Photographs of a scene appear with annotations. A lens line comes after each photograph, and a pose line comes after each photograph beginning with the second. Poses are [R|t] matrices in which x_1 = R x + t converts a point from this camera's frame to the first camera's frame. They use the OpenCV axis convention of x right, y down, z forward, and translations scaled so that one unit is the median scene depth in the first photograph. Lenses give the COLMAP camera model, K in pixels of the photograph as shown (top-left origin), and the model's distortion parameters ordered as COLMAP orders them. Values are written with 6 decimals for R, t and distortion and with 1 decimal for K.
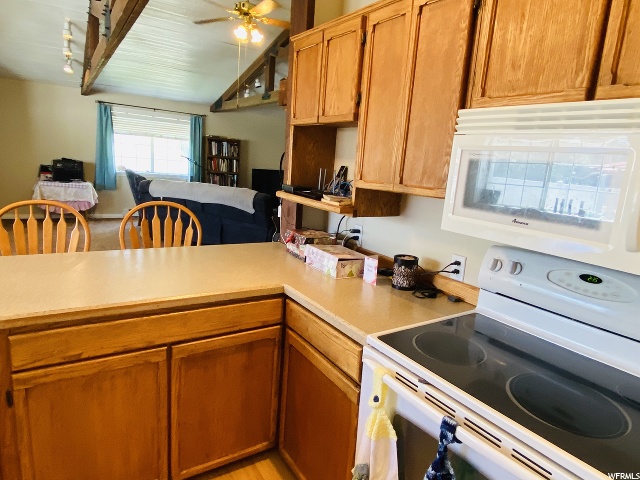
lens RADIAL K [[403.6, 0, 321.3], [0, 403.6, 239.1], [0, 0, 1]] dist [0.019336, -0.019079]
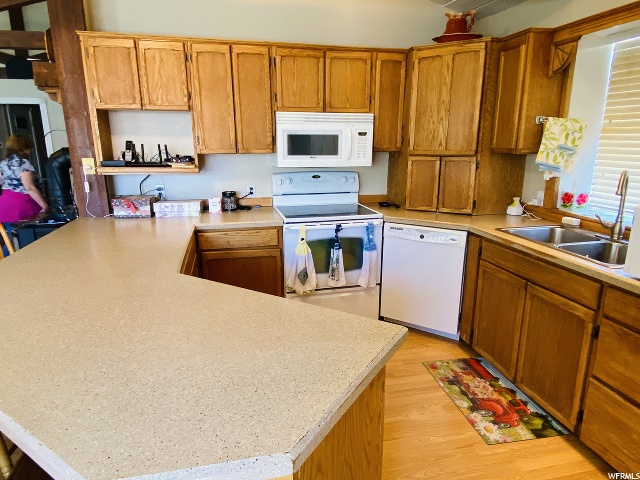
lens RADIAL K [[403.6, 0, 319.8], [0, 403.6, 244.2], [0, 0, 1]] dist [0.019336, -0.019079]
pose [[0.346293, -0.305810, 0.886883, -1.318270], [0.200087, 0.947700, 0.248654, -0.100859], [-0.916540, 0.091347, 0.389371, -0.013320]]
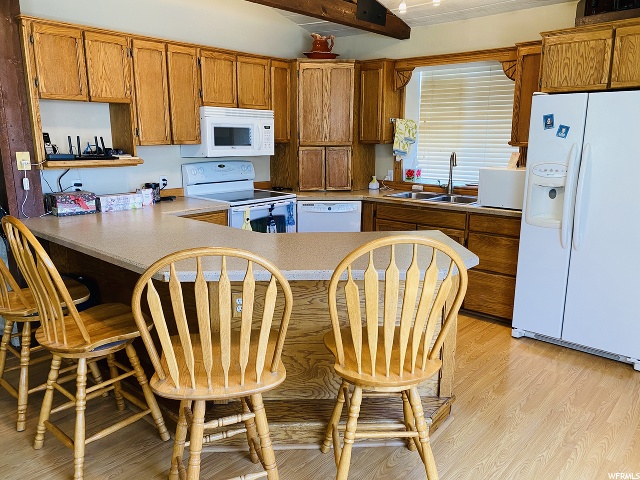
lens RADIAL K [[492.1, 0, 323.6], [0, 492.1, 244.0], [0, 0, 1]] dist [-0.008451, -0.006644]
pose [[-0.270258, -0.284006, 0.919946, -2.084742], [0.153434, 0.930586, 0.332366, -0.316210], [-0.950483, 0.230976, -0.207923, 0.838100]]
